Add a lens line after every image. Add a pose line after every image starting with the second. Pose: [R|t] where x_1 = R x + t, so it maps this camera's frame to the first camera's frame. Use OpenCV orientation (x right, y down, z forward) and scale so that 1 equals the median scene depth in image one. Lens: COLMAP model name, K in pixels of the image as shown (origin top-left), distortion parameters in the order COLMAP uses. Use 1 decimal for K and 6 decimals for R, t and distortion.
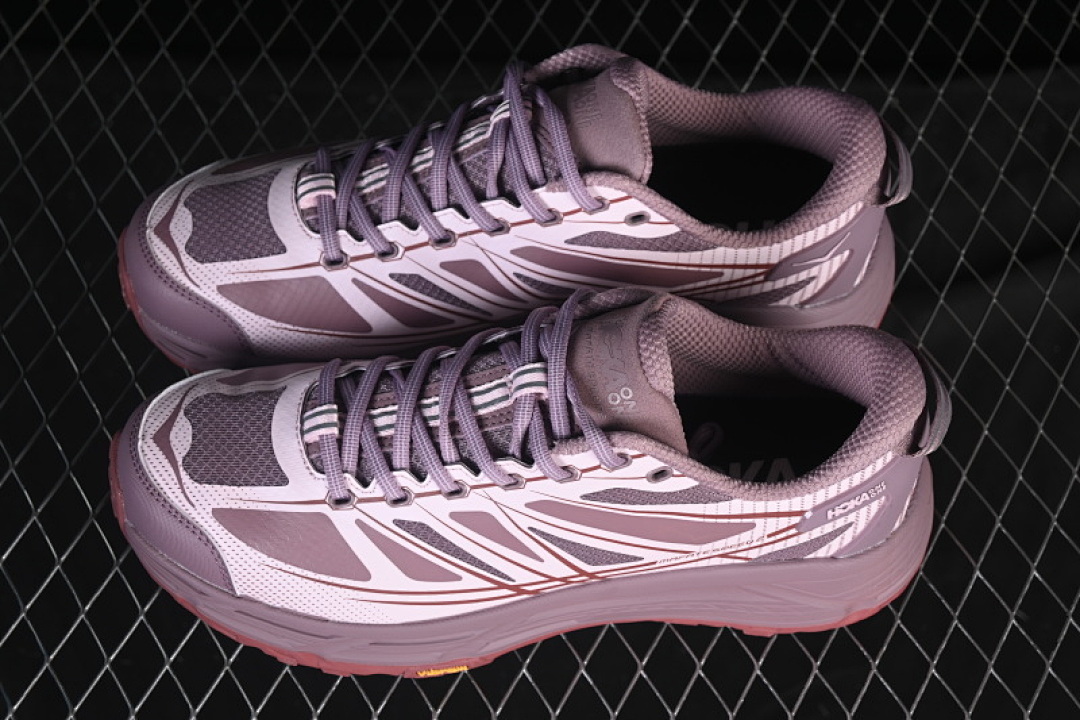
lens RADIAL K [[2381.4, 0, 536.9], [0, 2381.4, 359.8], [0, 0, 1]] dist [-0.002118, 0.000000]
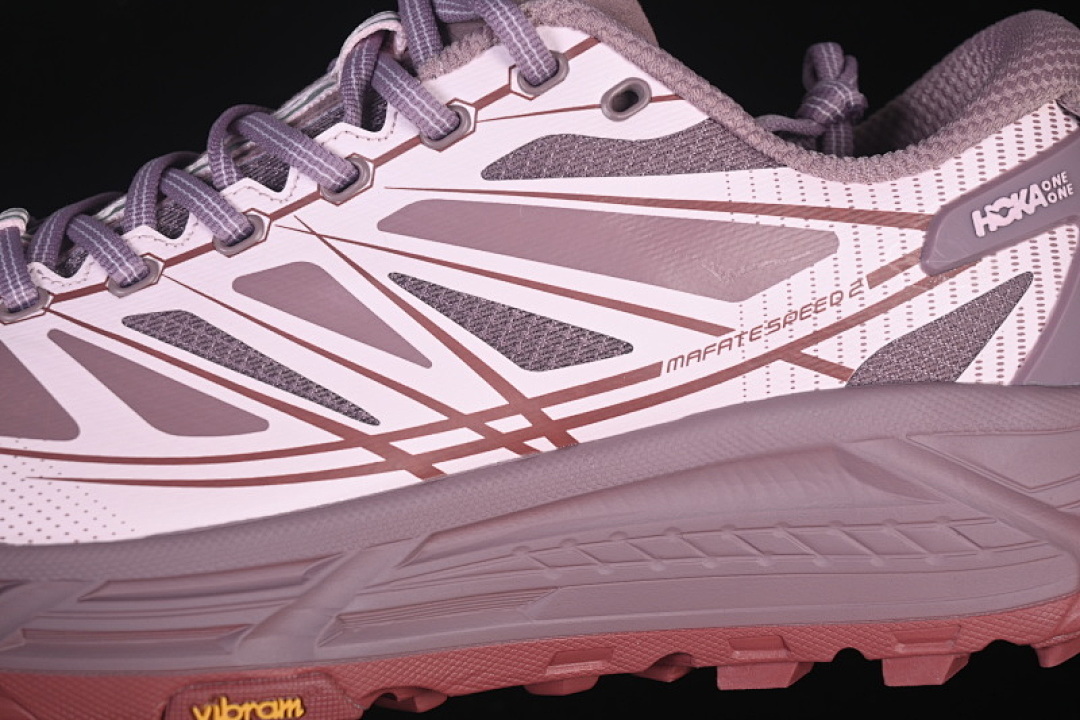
lens RADIAL K [[2381.4, 0, 545.2], [0, 2381.4, 359.4], [0, 0, 1]] dist [-0.002118, 0.000000]
pose [[0.992716, -0.112504, 0.043091, 0.005250], [0.107608, 0.667210, -0.737056, 0.448721], [0.054171, 0.736324, 0.674457, 0.666990]]
